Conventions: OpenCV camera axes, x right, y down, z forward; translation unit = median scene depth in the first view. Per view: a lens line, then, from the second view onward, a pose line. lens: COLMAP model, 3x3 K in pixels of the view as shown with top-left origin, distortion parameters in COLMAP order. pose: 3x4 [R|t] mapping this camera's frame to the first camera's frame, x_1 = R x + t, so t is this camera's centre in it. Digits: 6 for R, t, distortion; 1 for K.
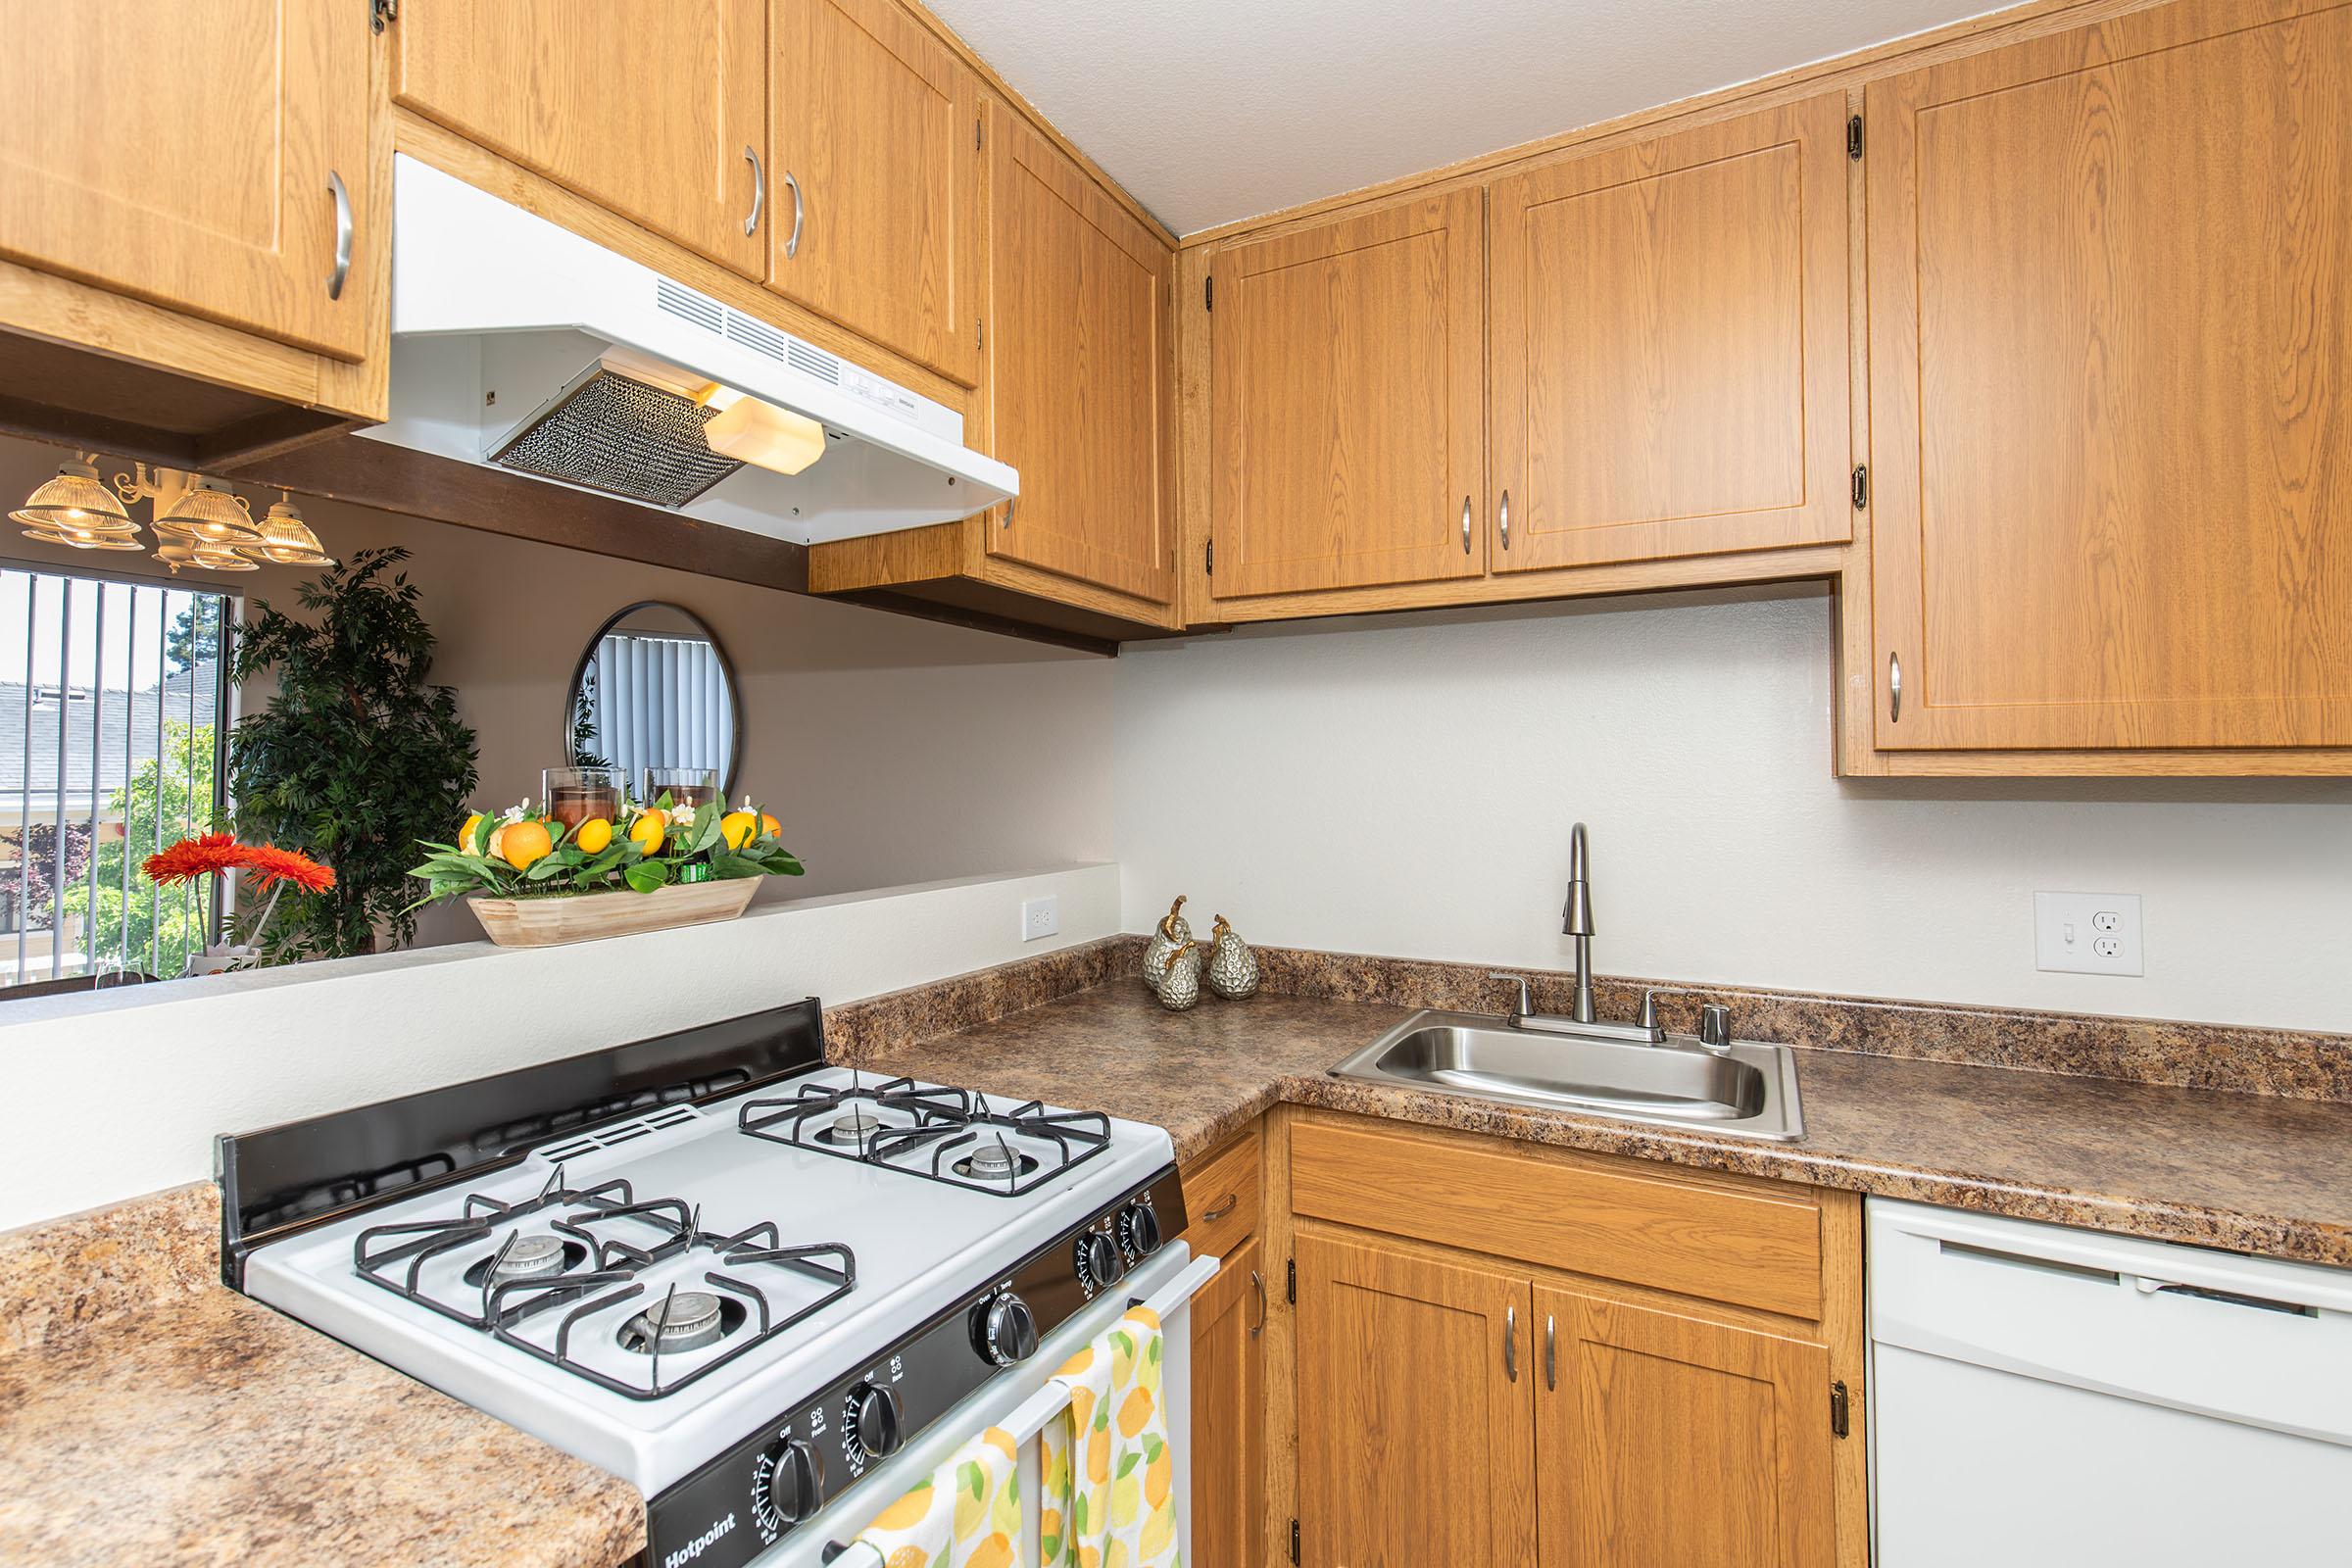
lens RADIAL K [[1110.5, 0, 1106.6], [0, 1110.5, 754.4], [0, 0, 1]] dist [0.022512, -0.000410]
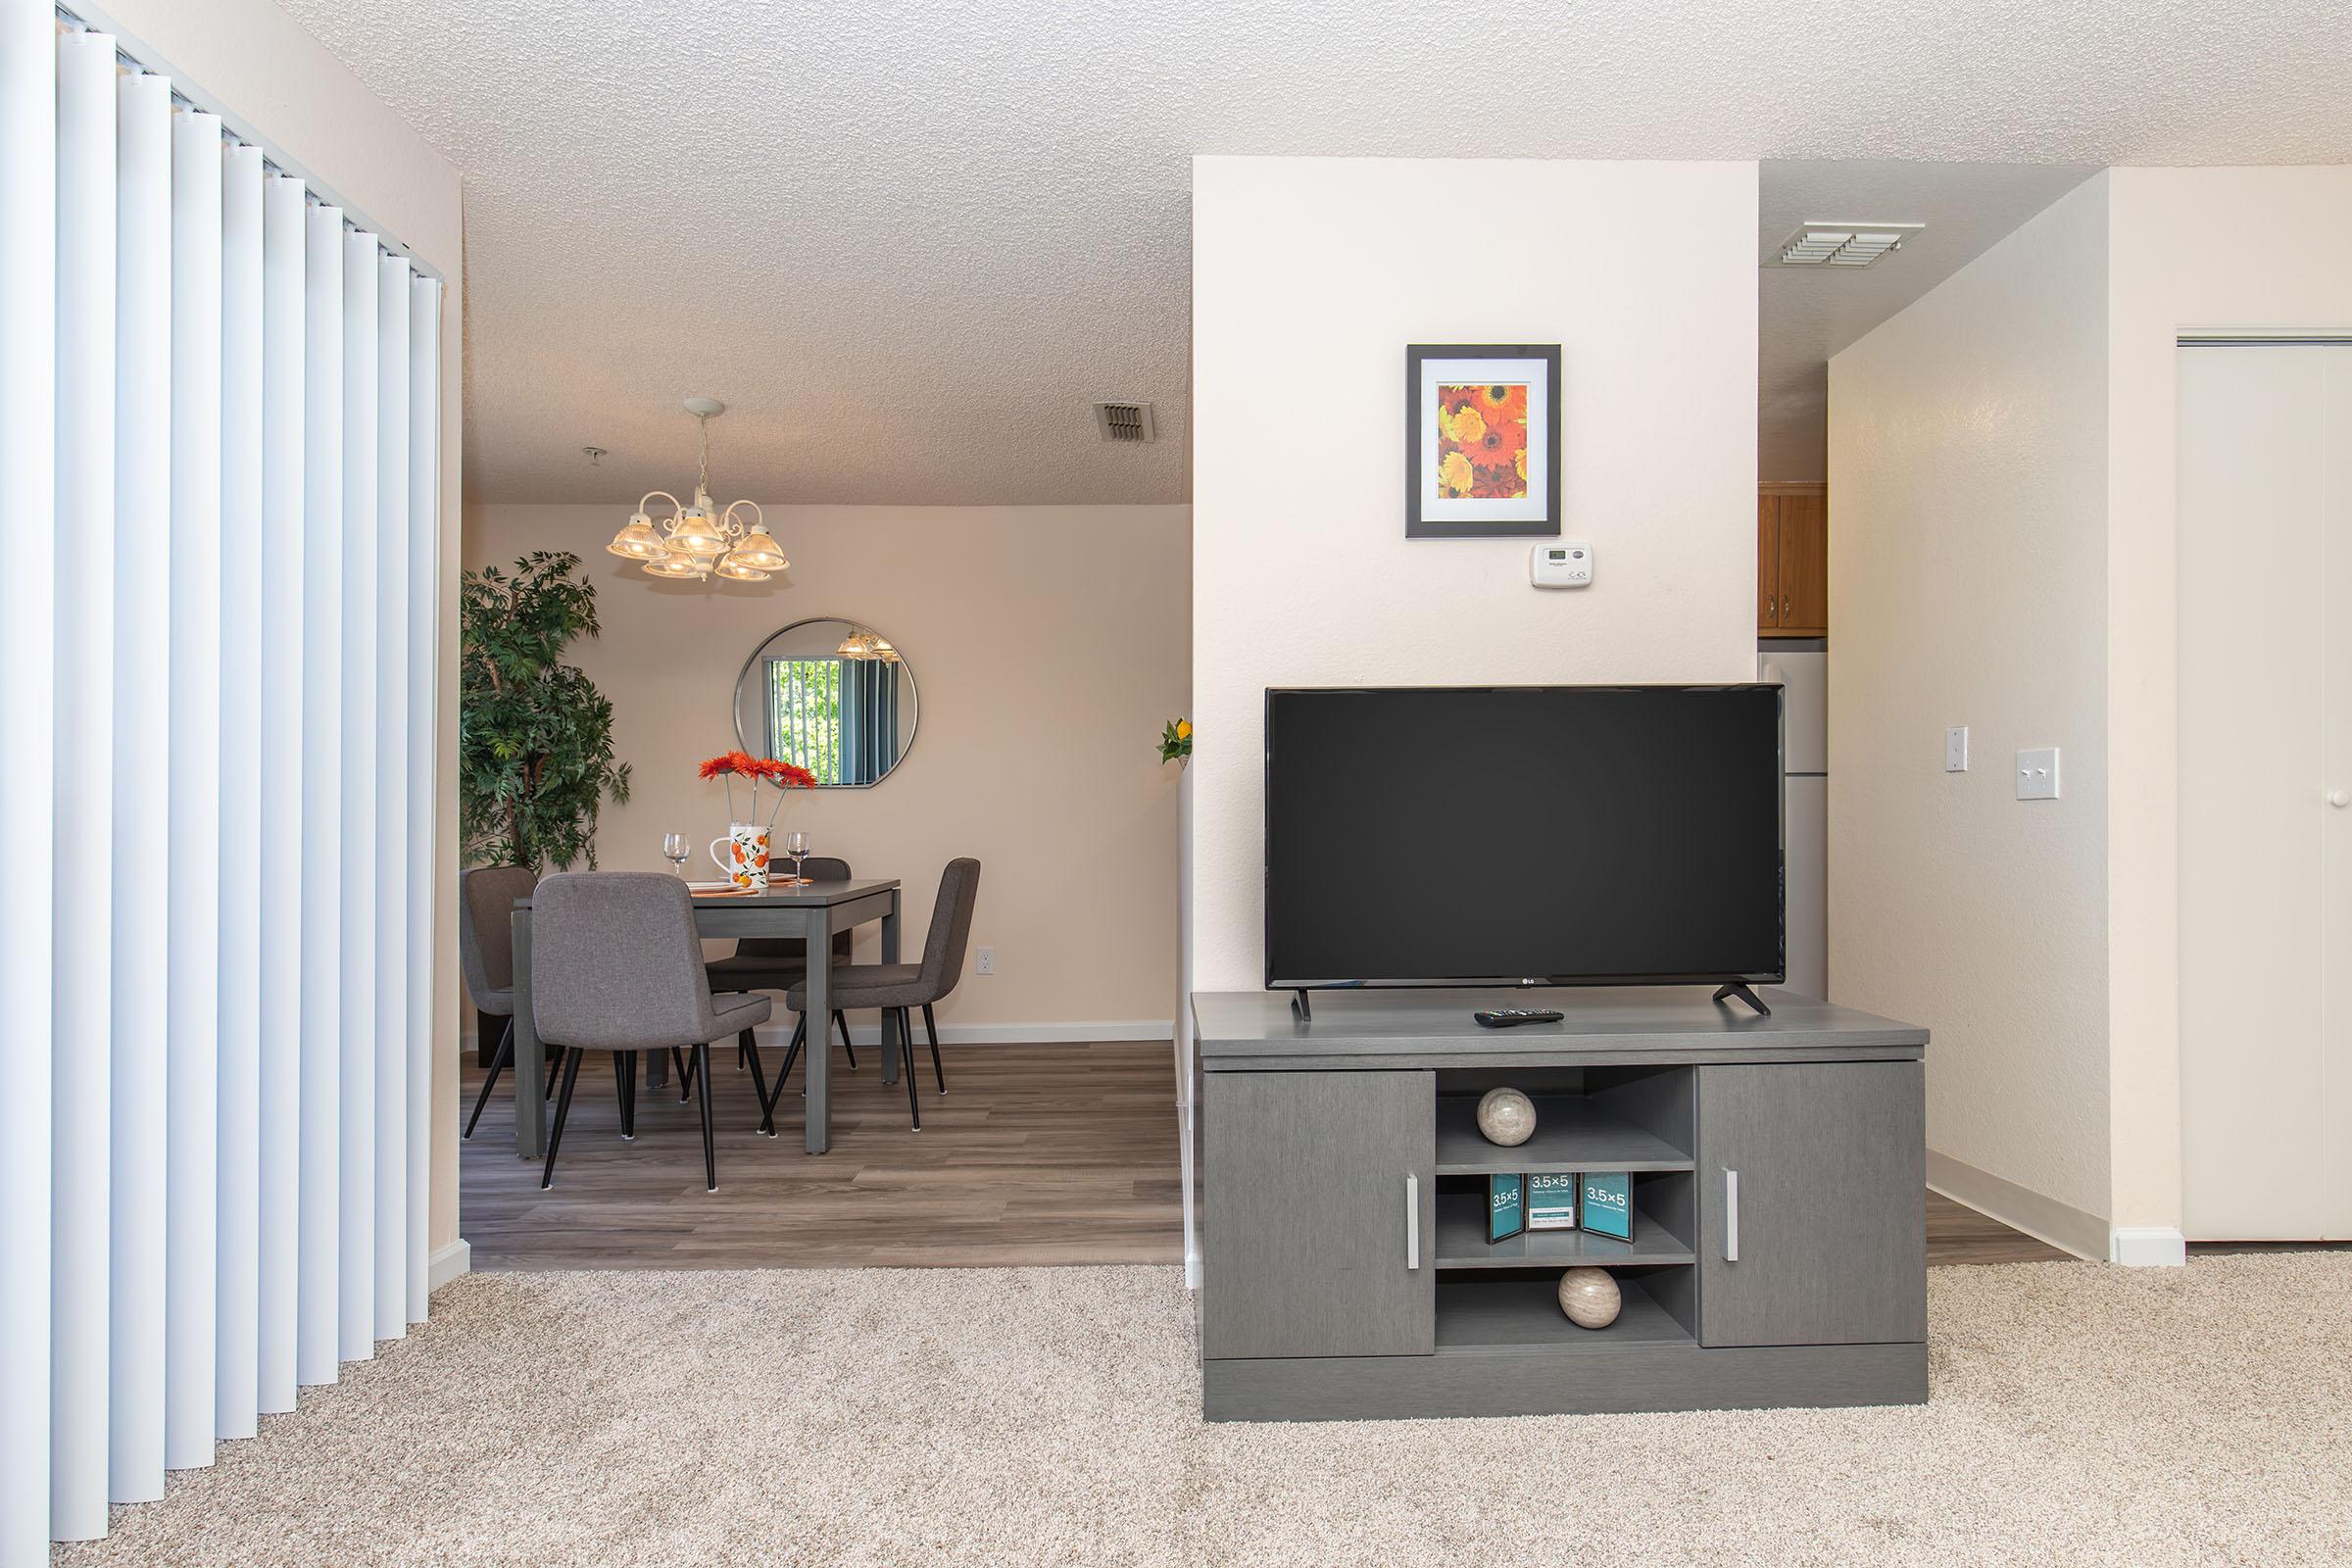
lens RADIAL K [[1066.0, 0, 1205.2], [0, 1066.0, 802.0], [0, 0, 1]] dist [0.003296, -0.001020]
pose [[0.844203, 0.003063, 0.536016, -1.574329], [-0.006105, 0.999974, 0.003901, 0.197087], [-0.535989, -0.006566, 0.844199, -0.909397]]
